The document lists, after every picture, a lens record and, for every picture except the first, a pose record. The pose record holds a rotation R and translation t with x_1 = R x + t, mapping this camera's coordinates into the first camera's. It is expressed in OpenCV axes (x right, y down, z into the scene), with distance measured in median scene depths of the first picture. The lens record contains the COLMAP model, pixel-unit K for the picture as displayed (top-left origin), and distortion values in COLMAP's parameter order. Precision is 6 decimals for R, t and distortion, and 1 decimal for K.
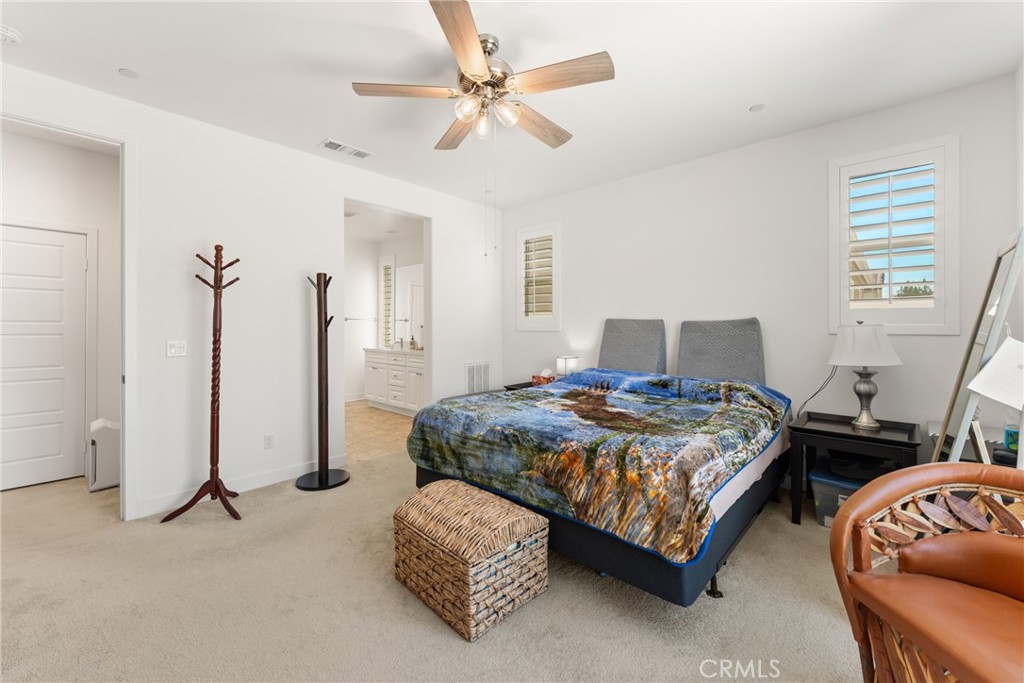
lens RADIAL K [[412.4, 0, 513.2], [0, 412.4, 329.4], [0, 0, 1]] dist [0.000116, 0.000047]
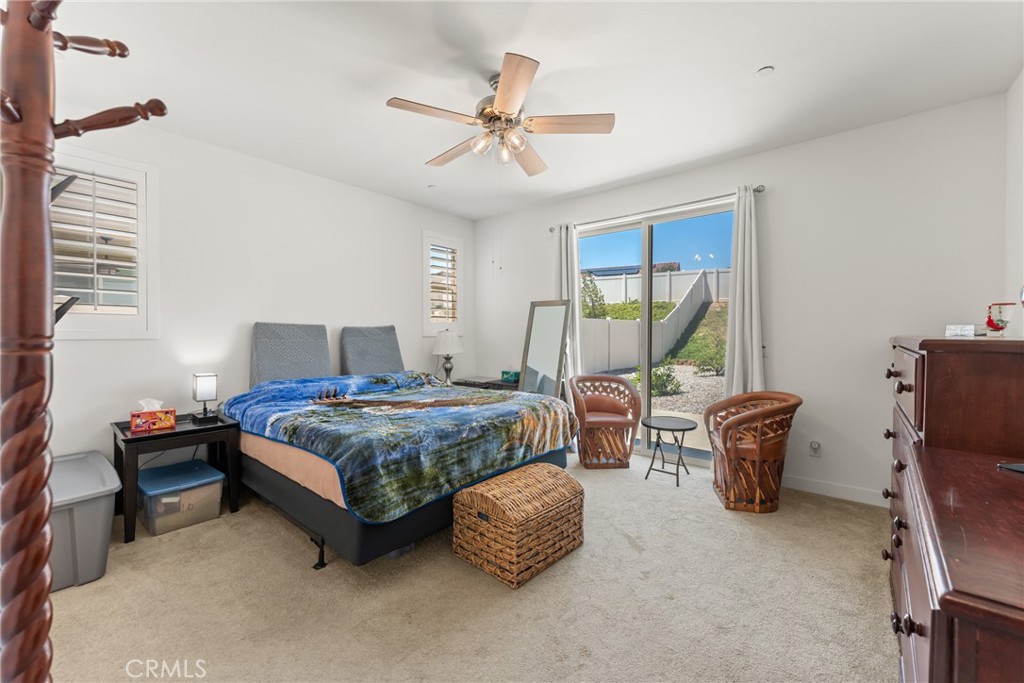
lens RADIAL K [[405.4, 0, 512.0], [0, 405.4, 341.5], [0, 0, 1]] dist [-0.000243, 0.000011]
pose [[-0.050858, -0.020762, 0.998490, -0.925465], [0.005921, 0.999760, 0.021090, -0.001566], [-0.998688, 0.006985, -0.050723, 0.799642]]
